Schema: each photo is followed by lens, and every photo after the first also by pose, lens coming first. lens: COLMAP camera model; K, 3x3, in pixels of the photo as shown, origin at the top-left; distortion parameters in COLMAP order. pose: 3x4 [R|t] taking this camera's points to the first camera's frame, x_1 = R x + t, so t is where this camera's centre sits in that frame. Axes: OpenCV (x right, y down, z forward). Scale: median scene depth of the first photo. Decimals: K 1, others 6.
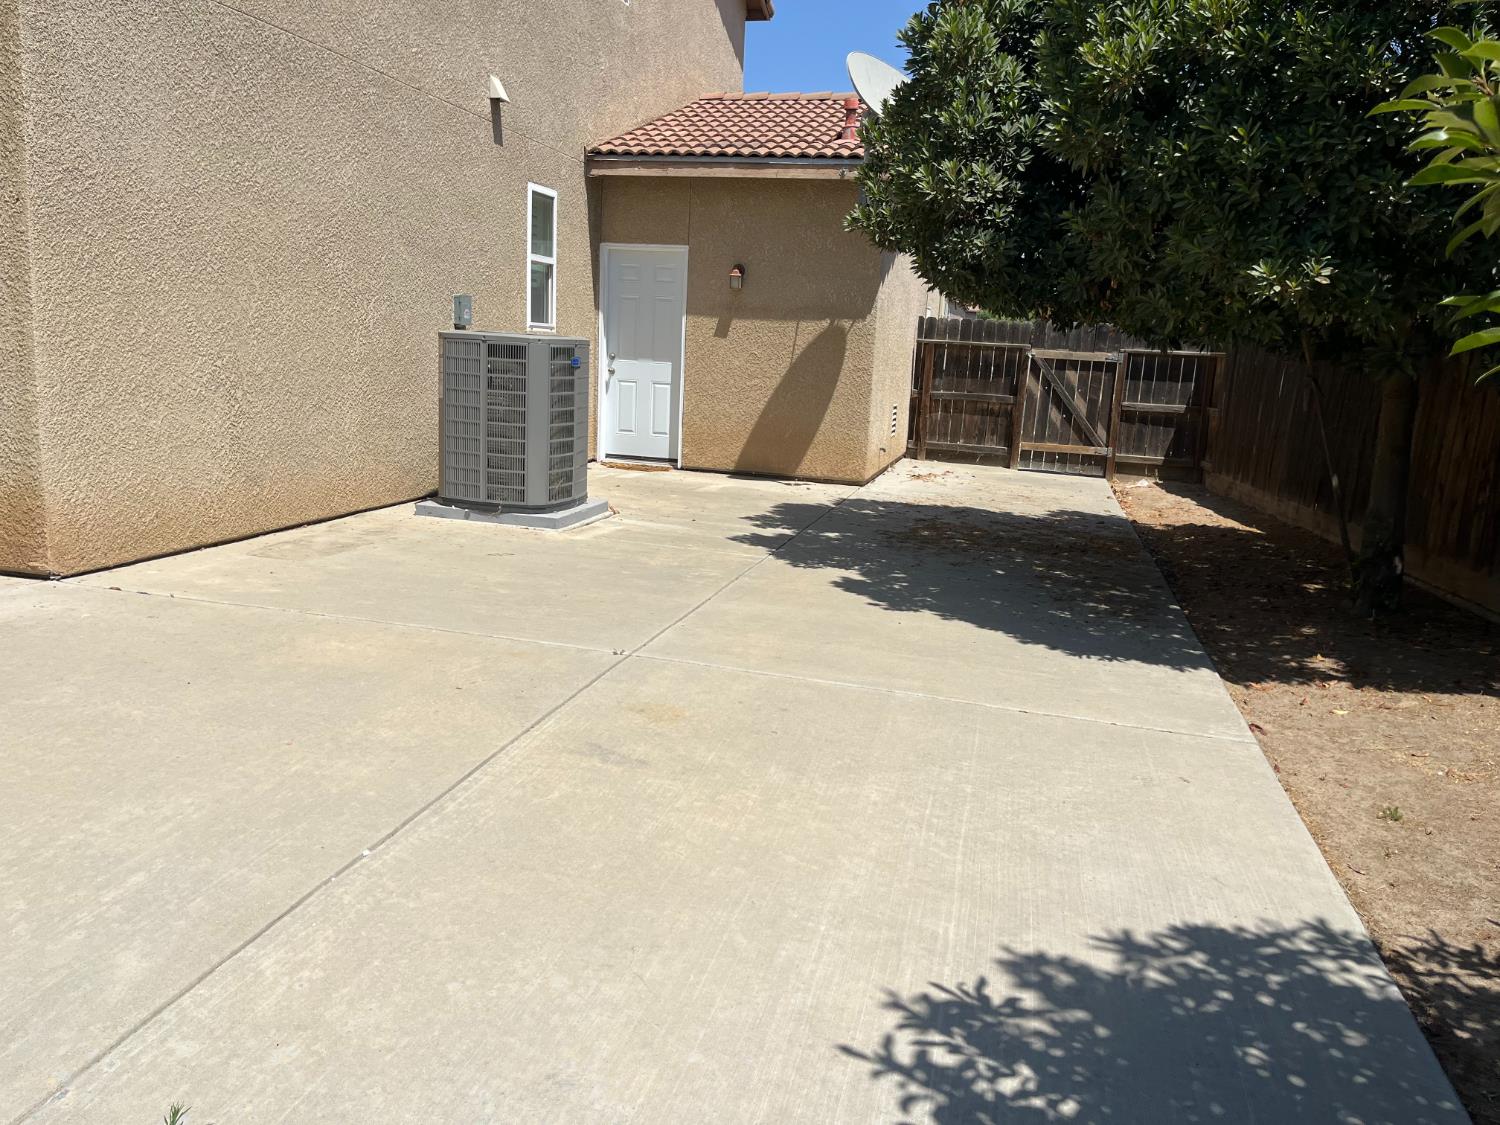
lens RADIAL K [[1138.1, 0, 757.8], [0, 1138.1, 554.2], [0, 0, 1]] dist [0.081284, -0.108215]
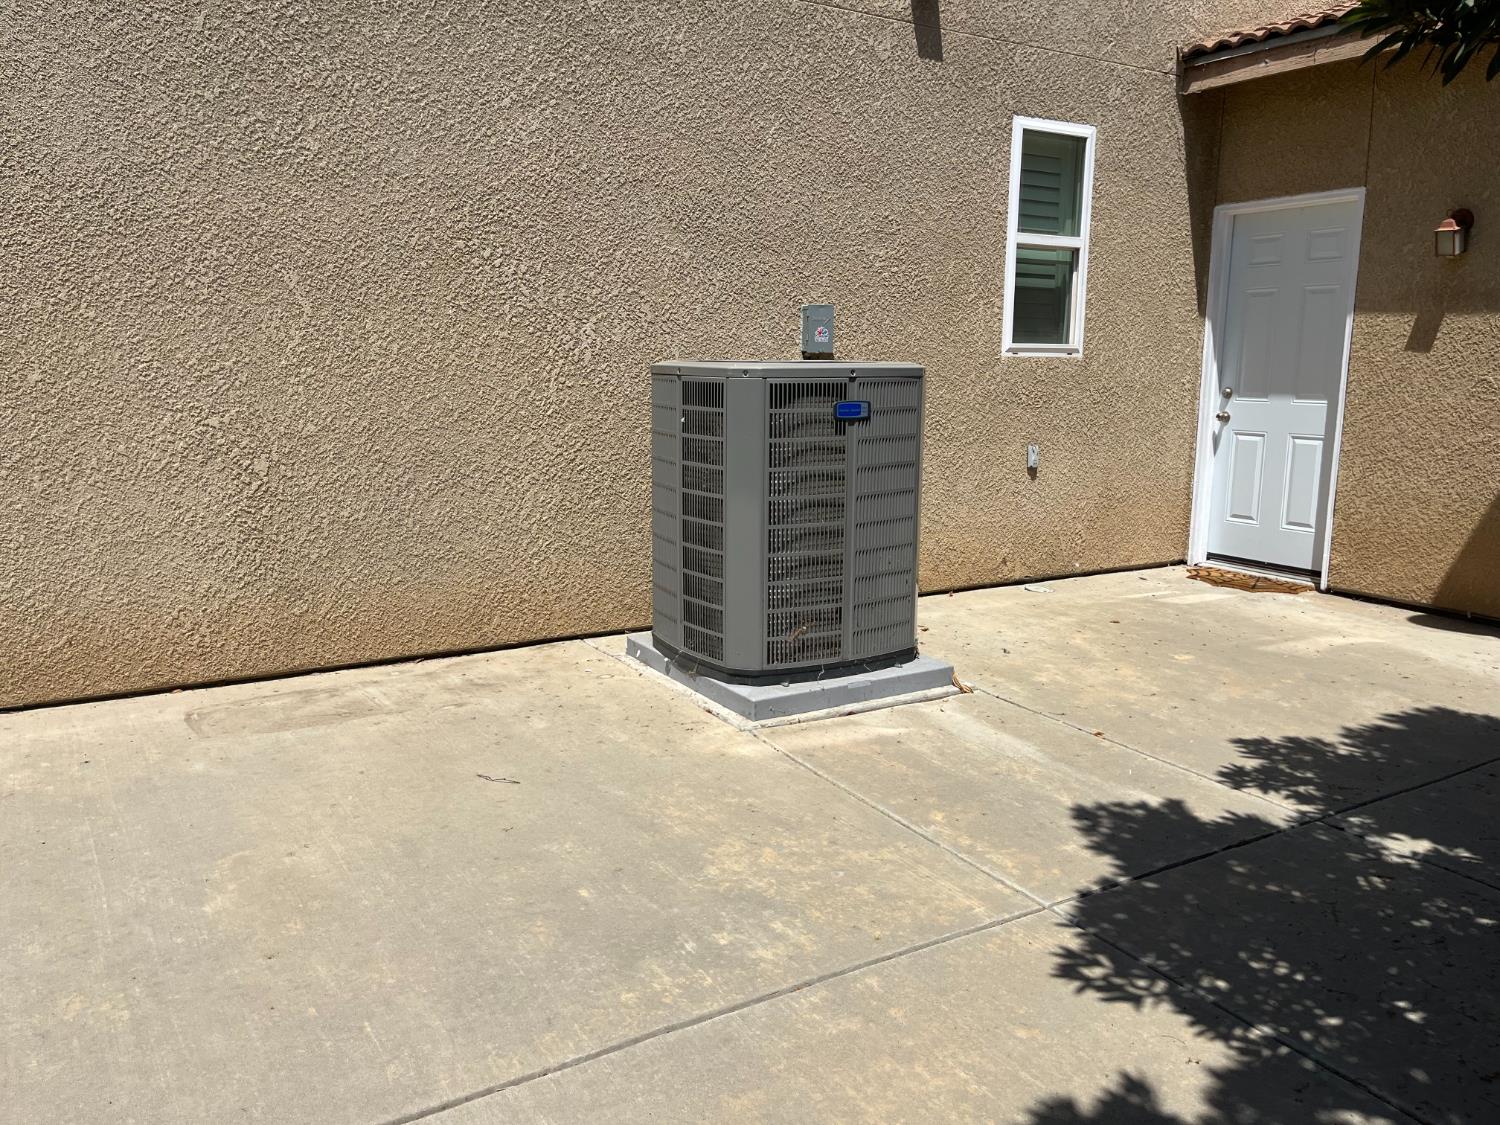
lens RADIAL K [[1138.1, 0, 757.8], [0, 1138.1, 554.2], [0, 0, 1]] dist [0.081284, -0.108215]
pose [[0.706974, 0.078333, -0.702888, 0.149081], [-0.102969, 0.994658, 0.007281, -0.078591], [0.699703, 0.067228, 0.711263, 0.466593]]
